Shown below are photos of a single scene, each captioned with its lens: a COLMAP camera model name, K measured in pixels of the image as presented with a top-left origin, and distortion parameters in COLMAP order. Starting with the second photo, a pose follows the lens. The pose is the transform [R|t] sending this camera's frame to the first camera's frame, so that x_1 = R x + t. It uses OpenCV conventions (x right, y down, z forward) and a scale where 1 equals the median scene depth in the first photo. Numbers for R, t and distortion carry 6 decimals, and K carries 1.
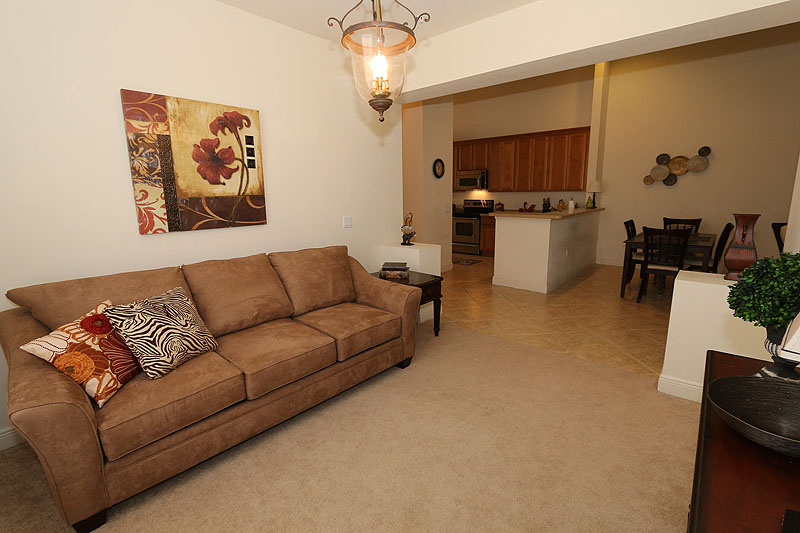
lens RADIAL K [[374.1, 0, 399.9], [0, 374.1, 268.8], [0, 0, 1]] dist [-0.013713, -0.000166]
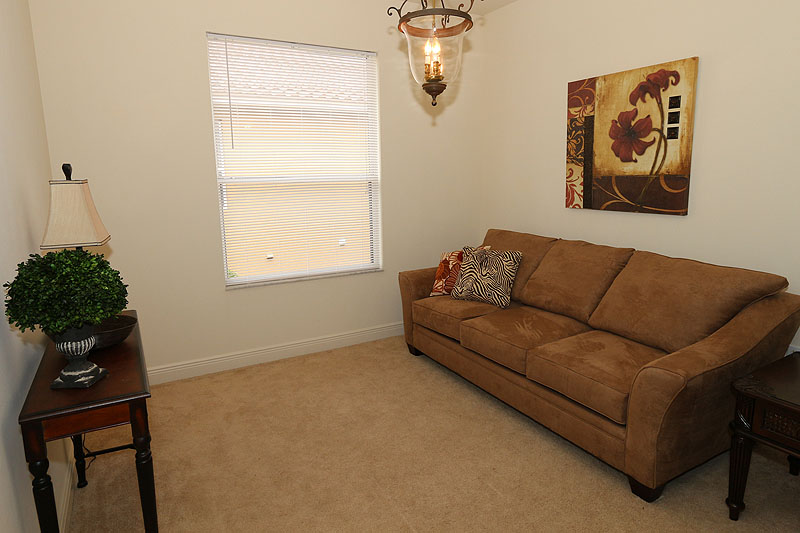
lens RADIAL K [[497.6, 0, 401.2], [0, 497.6, 263.7], [0, 0, 1]] dist [0.041608, 0.001732]
pose [[-0.324211, 0.176312, -0.929409, 0.838399], [-0.191847, 0.949807, 0.247105, -0.190859], [0.926327, 0.258418, -0.274114, 0.901927]]
